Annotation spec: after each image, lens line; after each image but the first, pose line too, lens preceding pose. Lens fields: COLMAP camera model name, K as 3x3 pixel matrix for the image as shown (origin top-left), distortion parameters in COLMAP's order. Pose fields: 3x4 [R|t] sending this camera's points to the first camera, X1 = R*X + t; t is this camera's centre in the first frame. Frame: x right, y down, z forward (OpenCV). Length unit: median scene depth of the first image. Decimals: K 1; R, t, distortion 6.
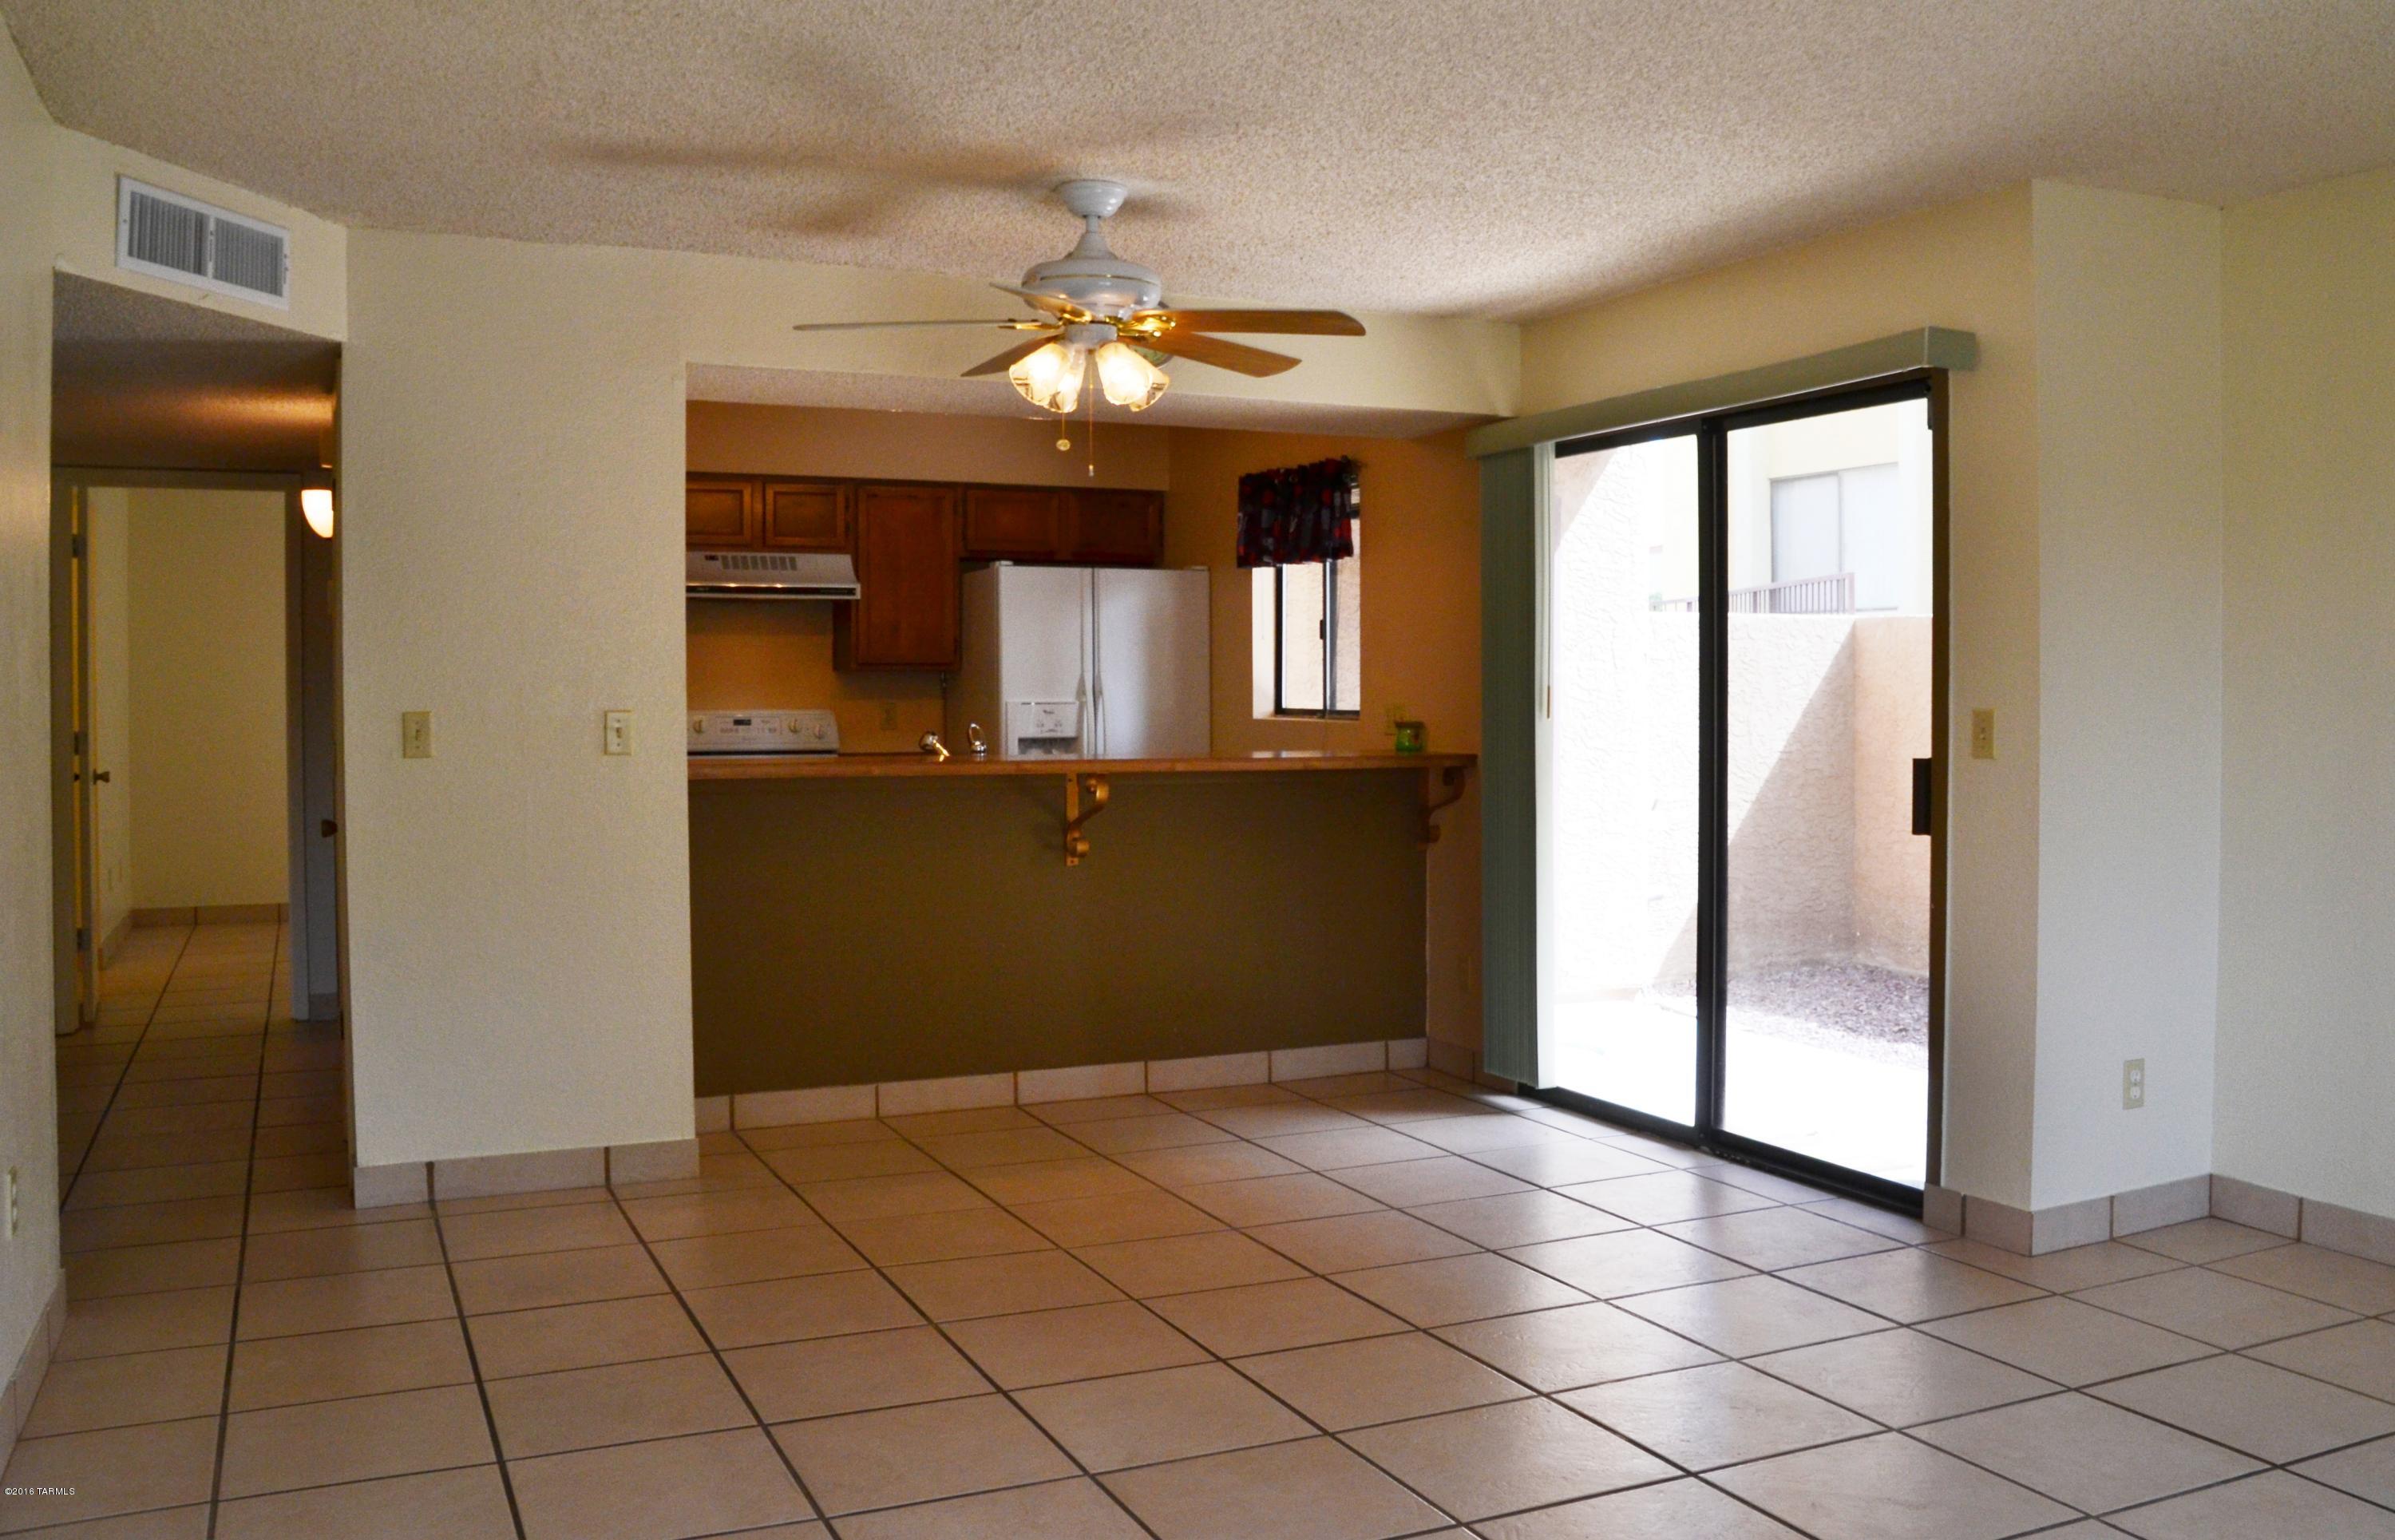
lens RADIAL K [[2044.5, 0, 1270.7], [0, 2044.5, 703.6], [0, 0, 1]] dist [-0.139809, 0.053165]
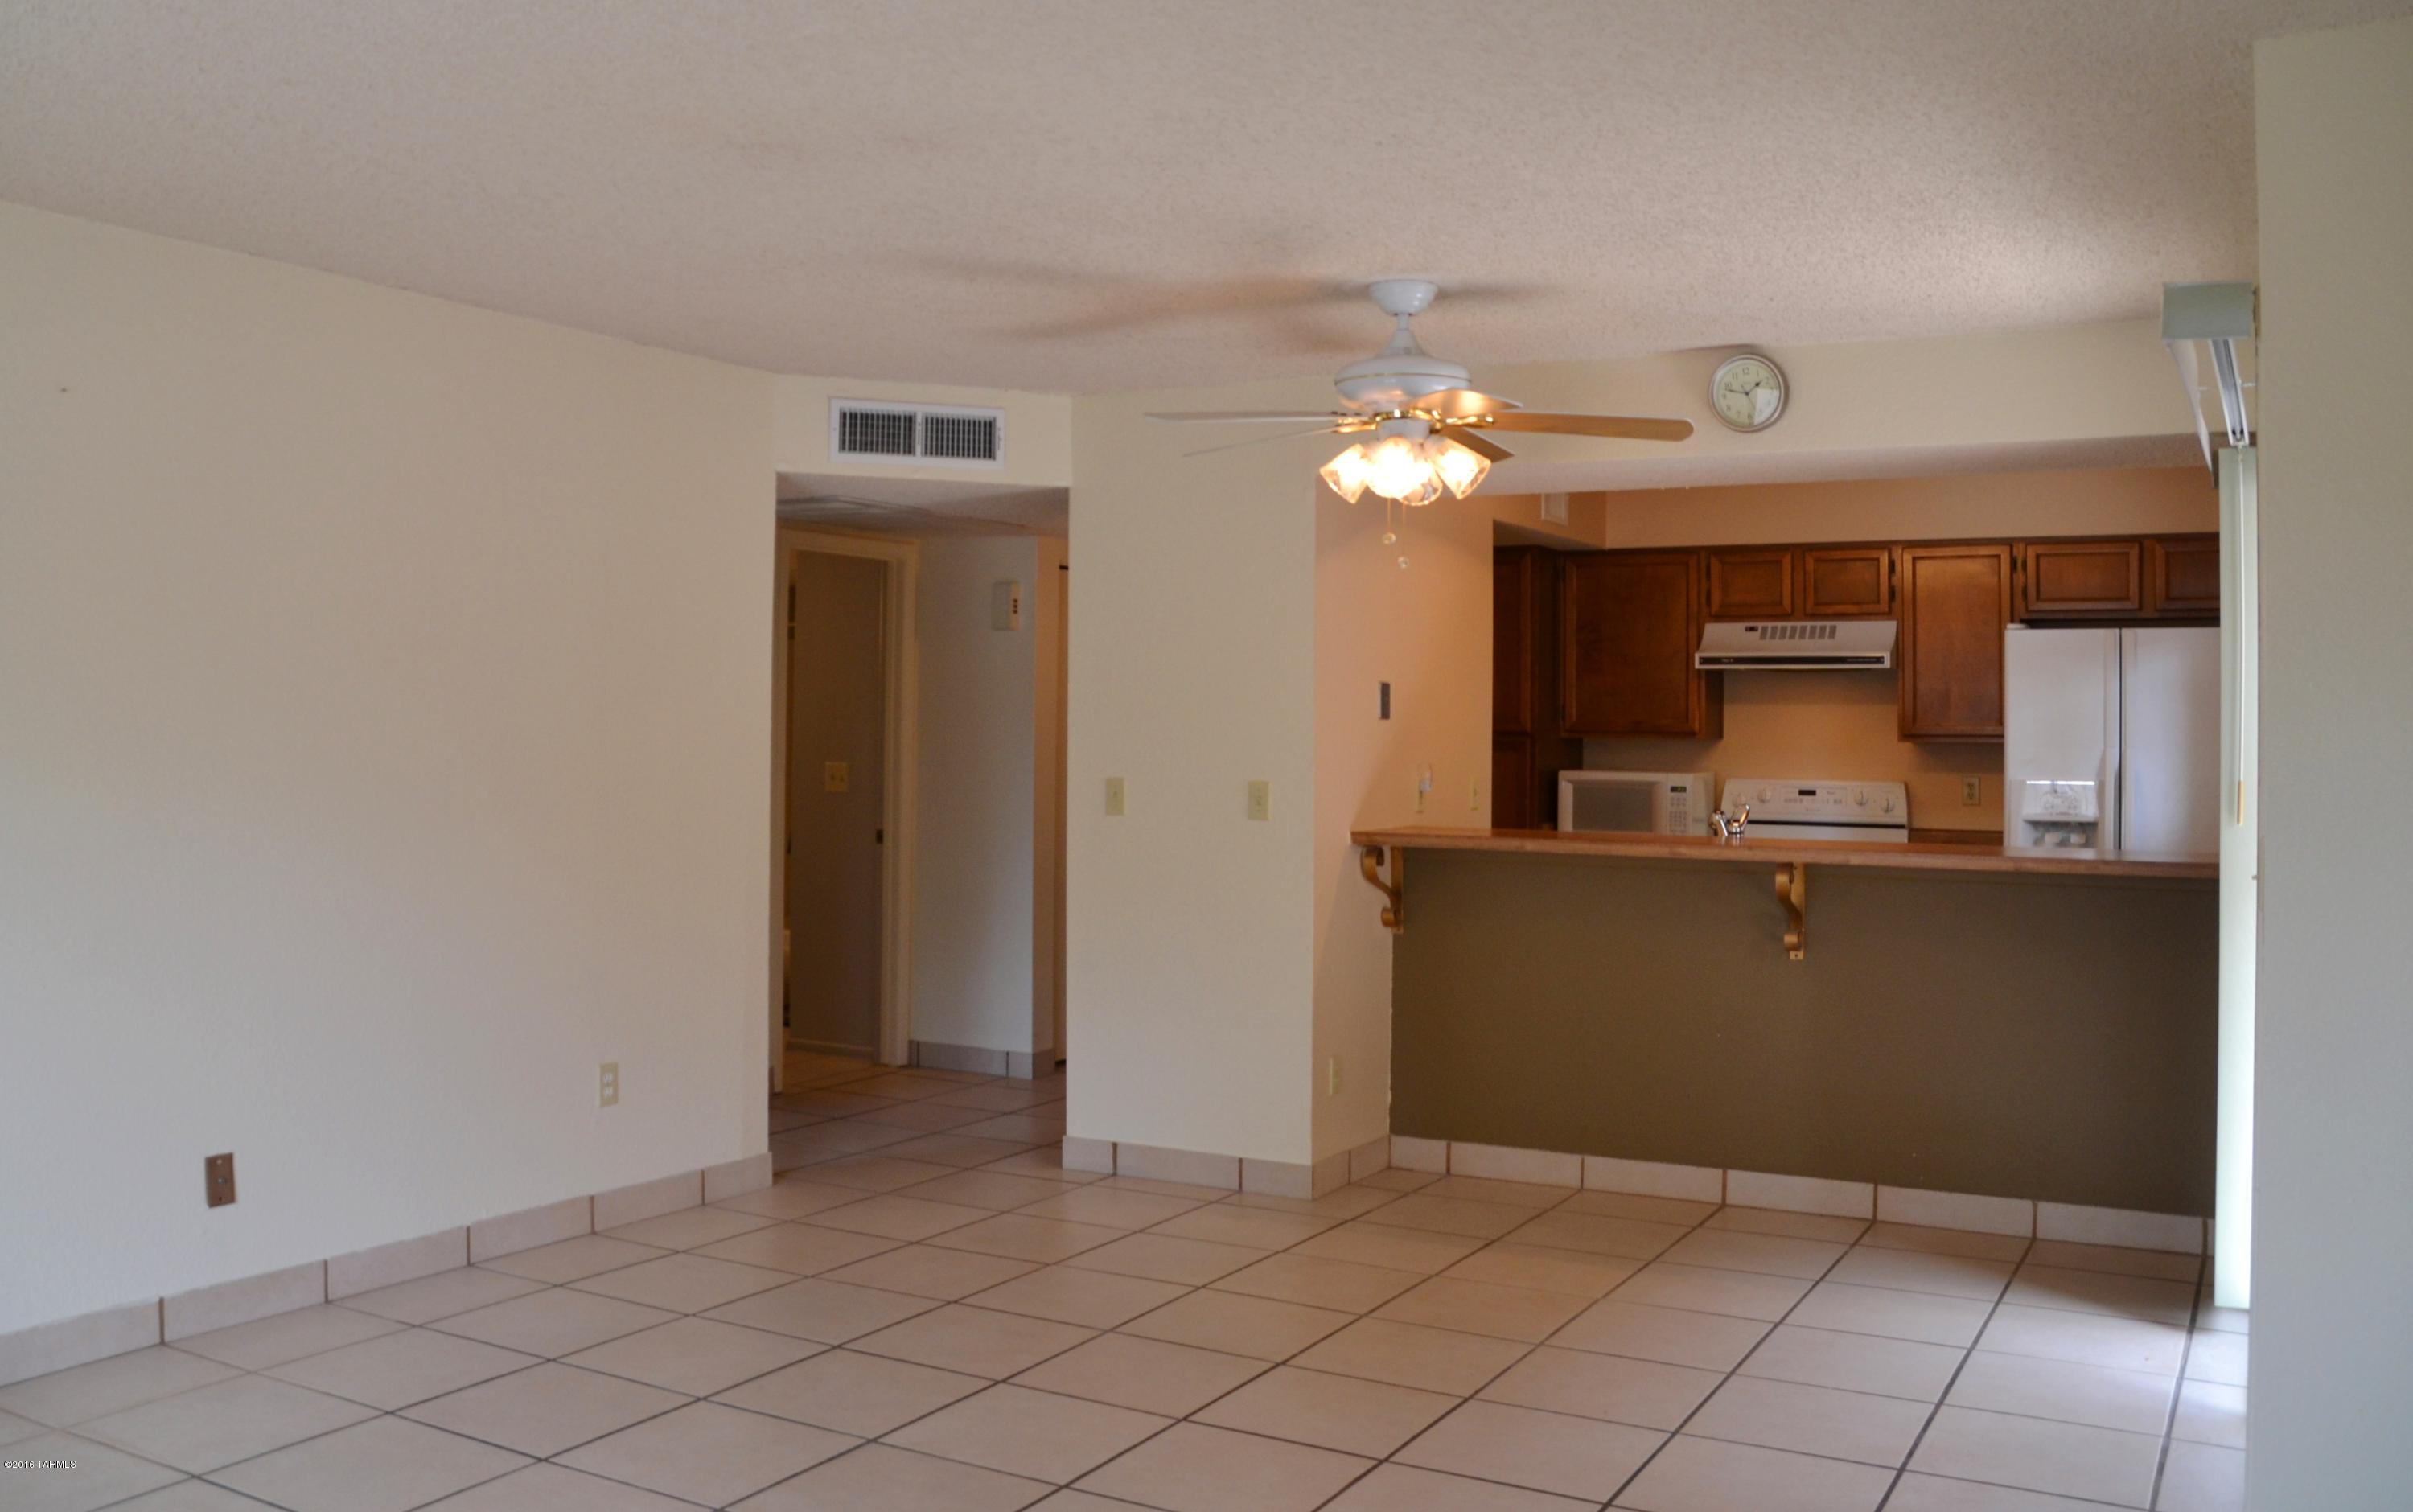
lens RADIAL K [[2063.7, 0, 1142.4], [0, 2063.7, 672.0], [0, 0, 1]] dist [-0.153556, 0.106565]
pose [[0.556750, -0.013844, -0.830564, 0.485168], [-0.018851, 0.999393, -0.029295, -0.018361], [0.830466, 0.031967, 0.556151, 0.221351]]
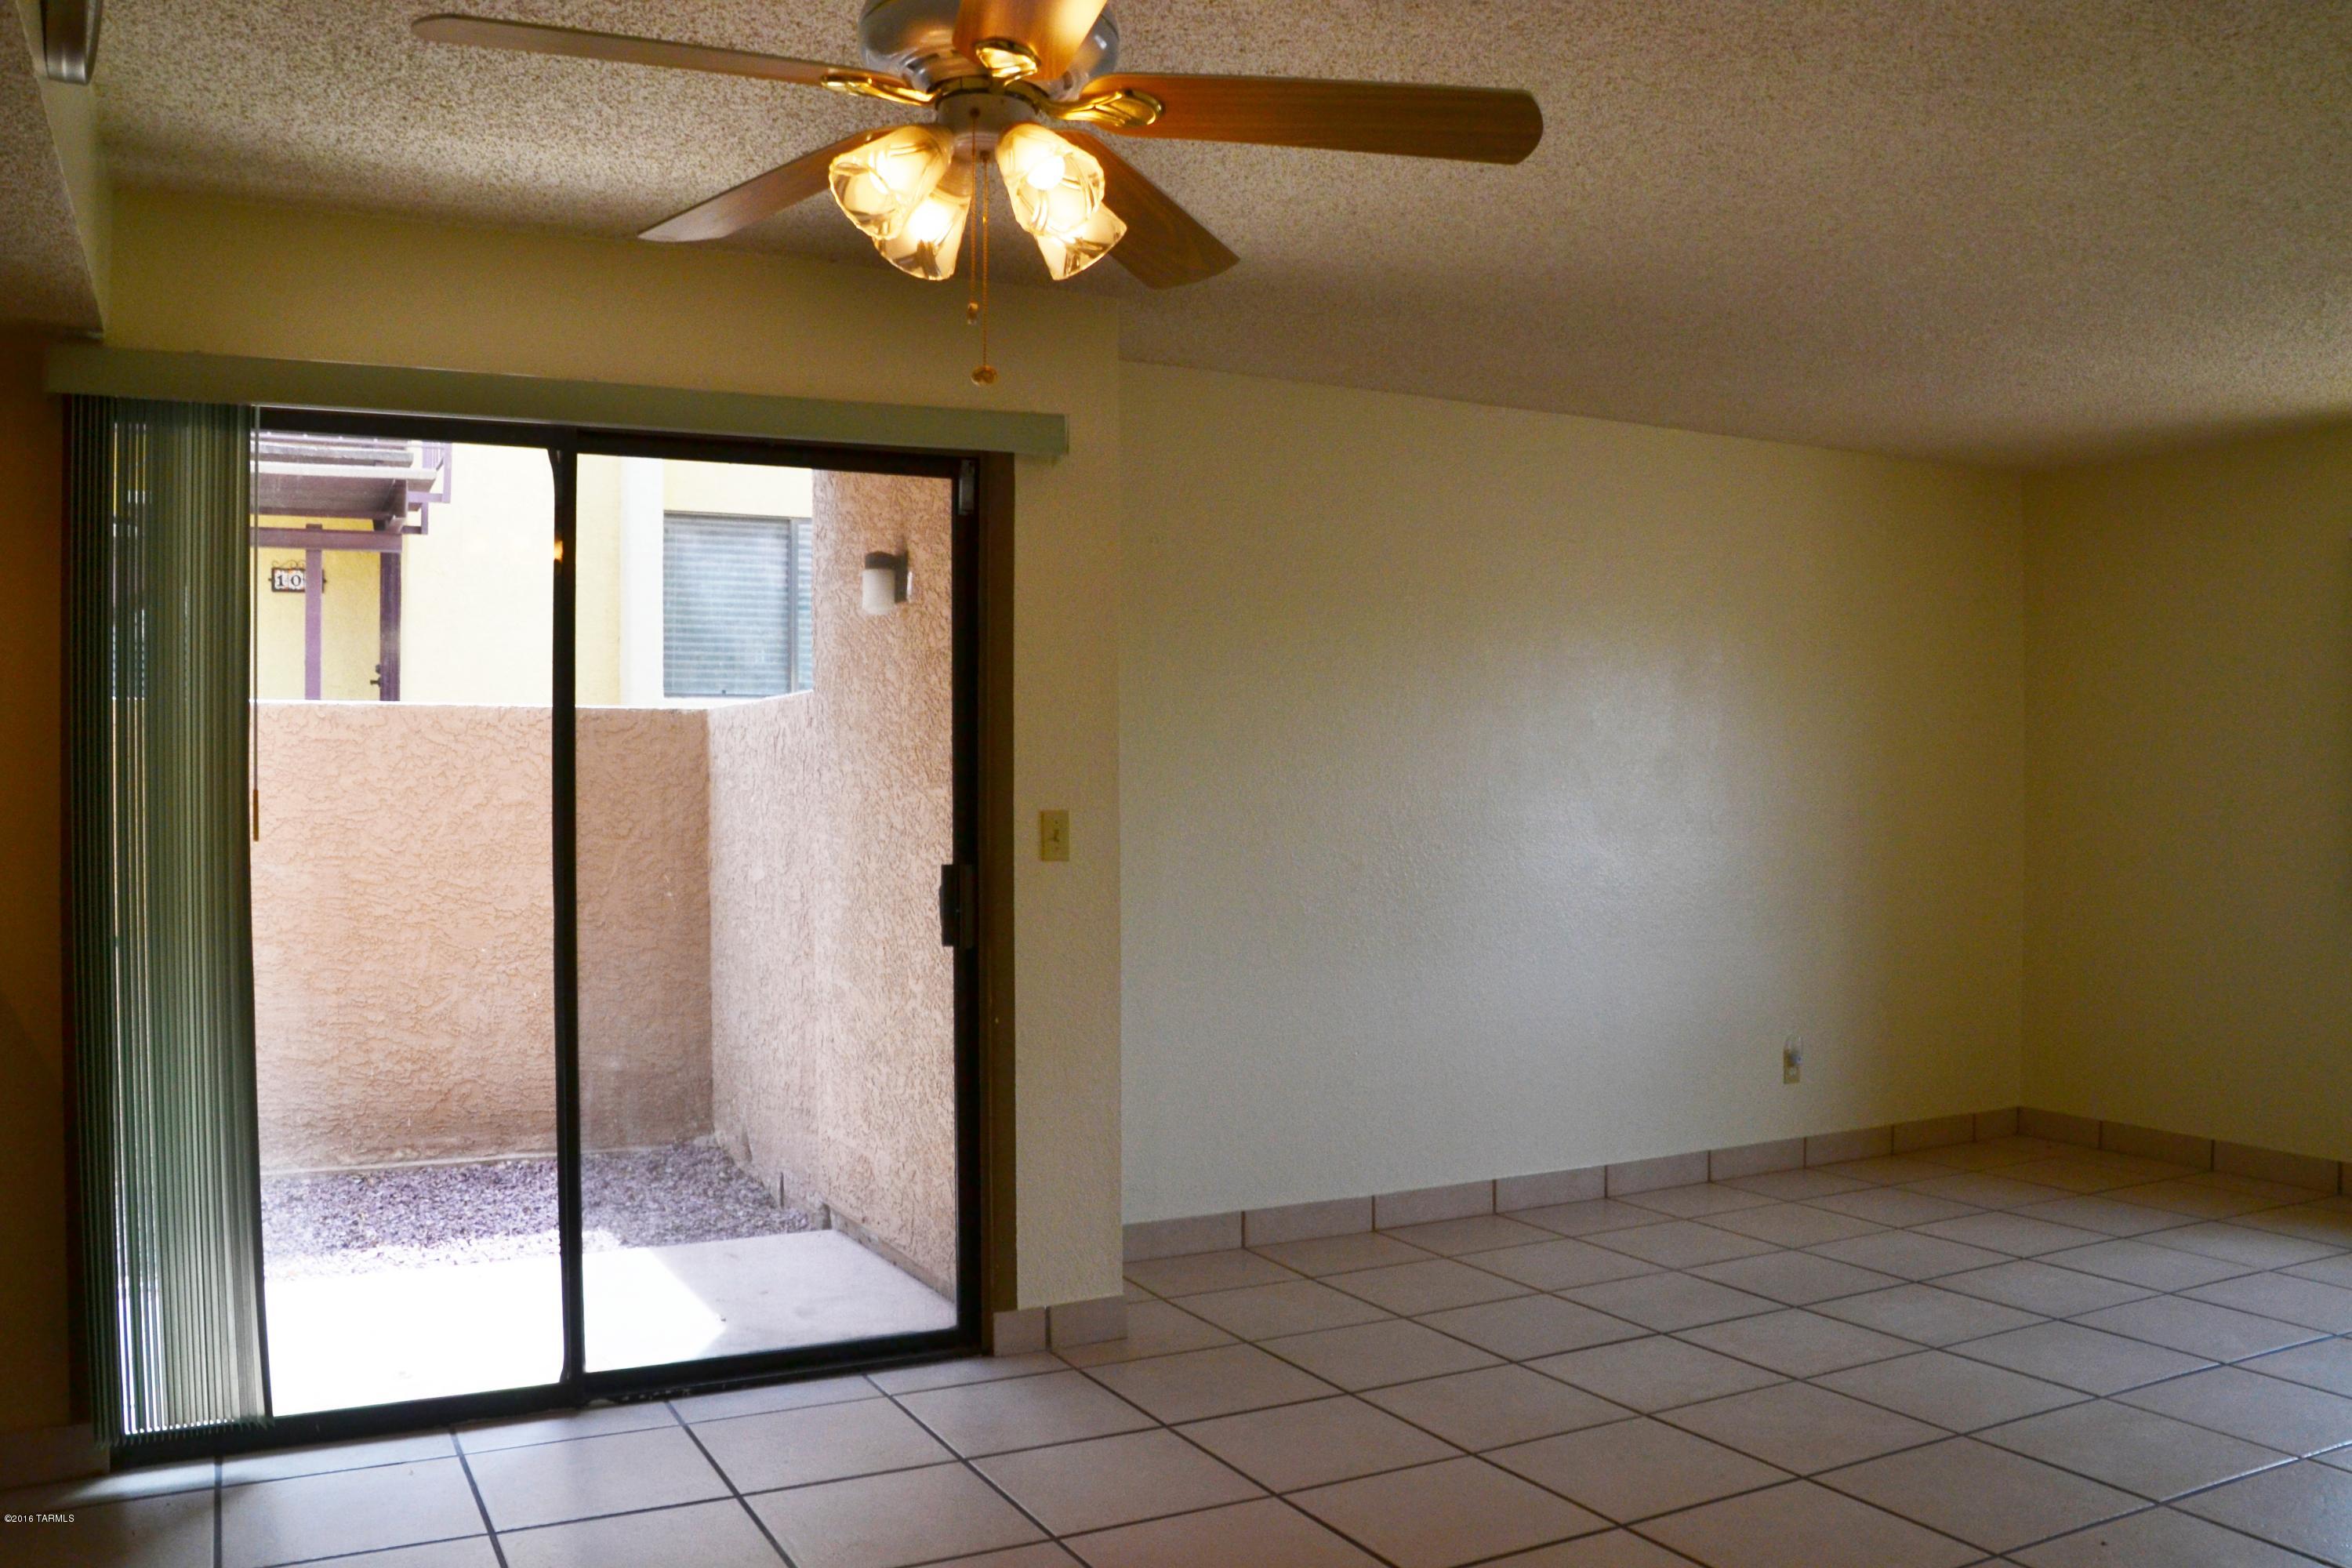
lens RADIAL K [[1905.1, 0, 1141.2], [0, 1905.1, 810.0], [0, 0, 1]] dist [-0.164724, 0.119388]
pose [[-0.023792, -0.009716, 0.999670, -0.406232], [0.013530, 0.999858, 0.010040, -0.004544], [-0.999625, 0.013764, -0.023657, 0.682888]]
